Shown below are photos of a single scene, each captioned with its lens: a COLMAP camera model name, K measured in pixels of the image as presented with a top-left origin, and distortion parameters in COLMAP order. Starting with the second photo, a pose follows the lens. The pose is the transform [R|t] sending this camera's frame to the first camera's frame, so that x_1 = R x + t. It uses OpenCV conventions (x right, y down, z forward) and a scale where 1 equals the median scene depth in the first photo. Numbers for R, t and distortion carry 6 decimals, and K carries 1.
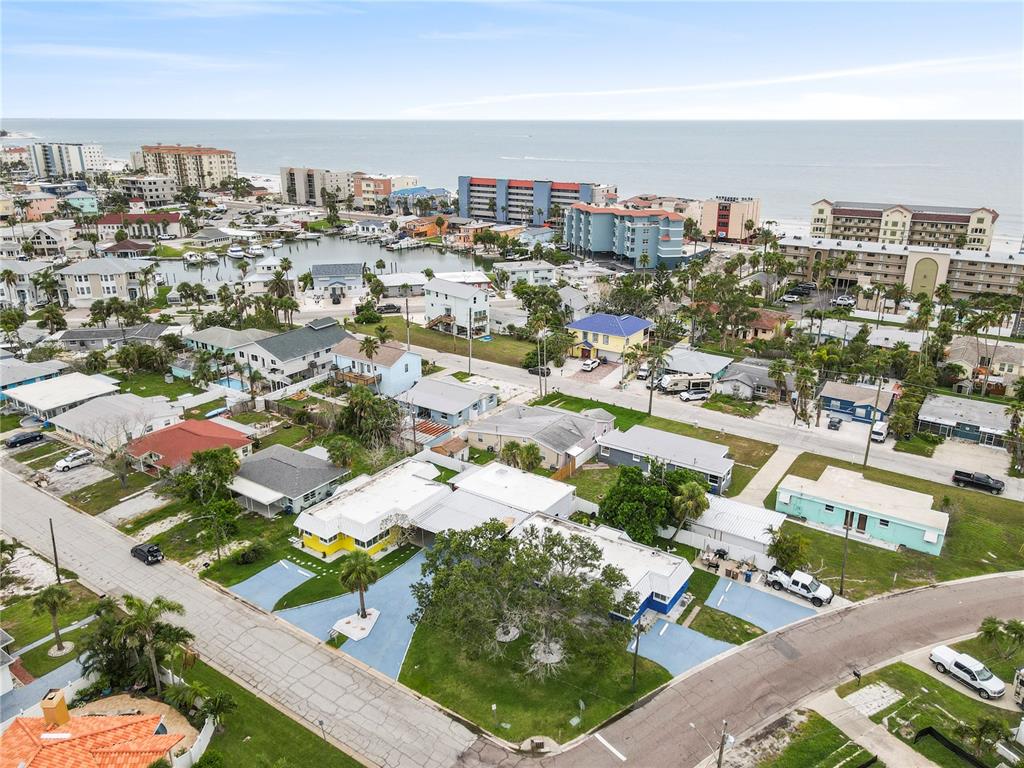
lens RADIAL K [[752.6, 0, 512.0], [0, 752.6, 384.0], [0, 0, 1]] dist [-0.002691, 0.043414]
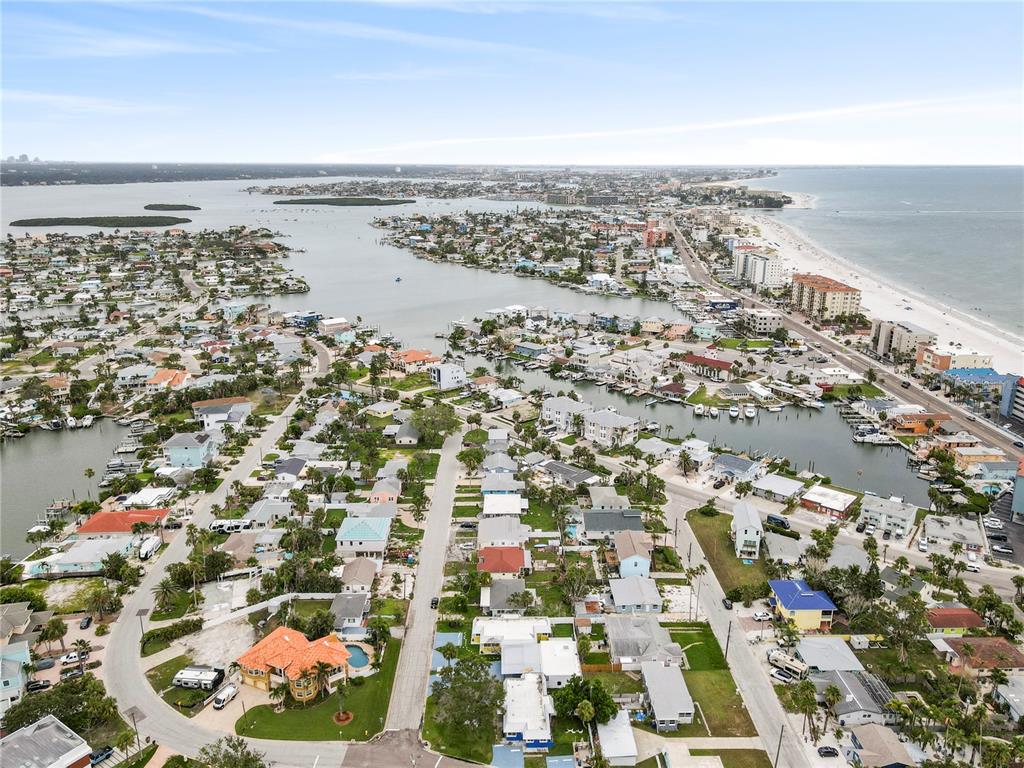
lens RADIAL K [[752.6, 0, 512.0], [0, 752.6, 384.0], [0, 0, 1]] dist [-0.002691, 0.043414]
pose [[0.592676, 0.226958, -0.772803, 0.938650], [-0.275892, 0.958640, 0.069949, -0.470682], [0.756716, 0.171753, 0.630779, -0.301413]]
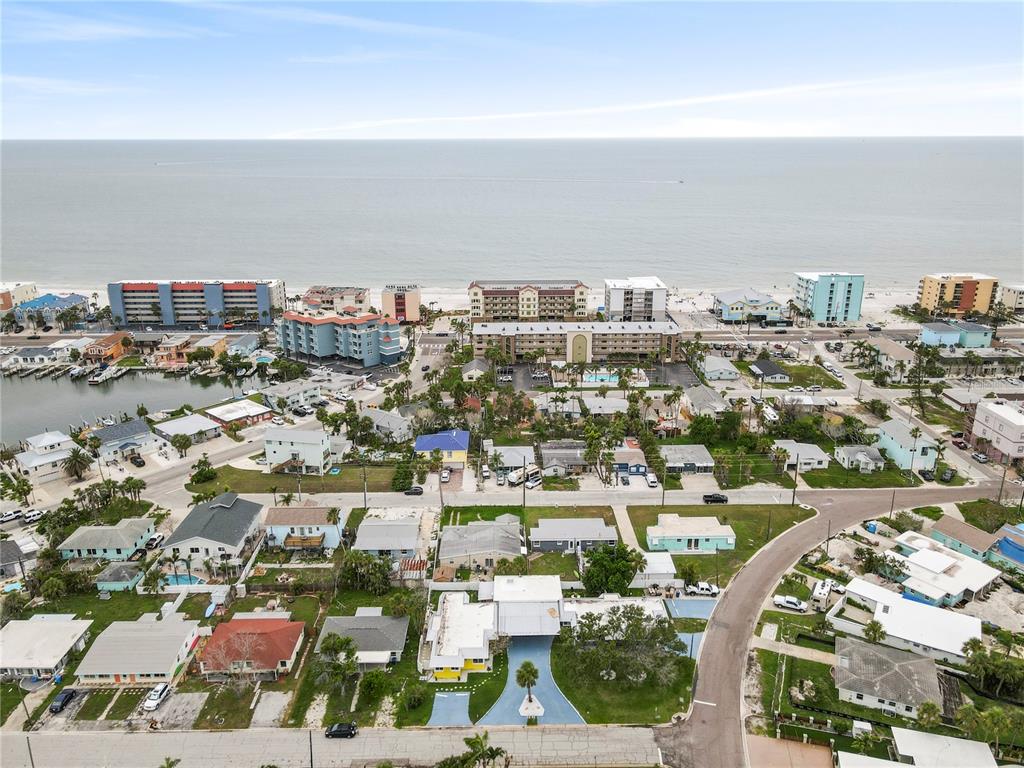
lens RADIAL K [[752.6, 0, 512.0], [0, 752.6, 384.0], [0, 0, 1]] dist [-0.002691, 0.043414]
pose [[0.818958, -0.188681, 0.541948, -0.590378], [0.200920, 0.978901, 0.037189, -0.254039], [-0.537531, 0.078432, 0.839589, -0.226577]]
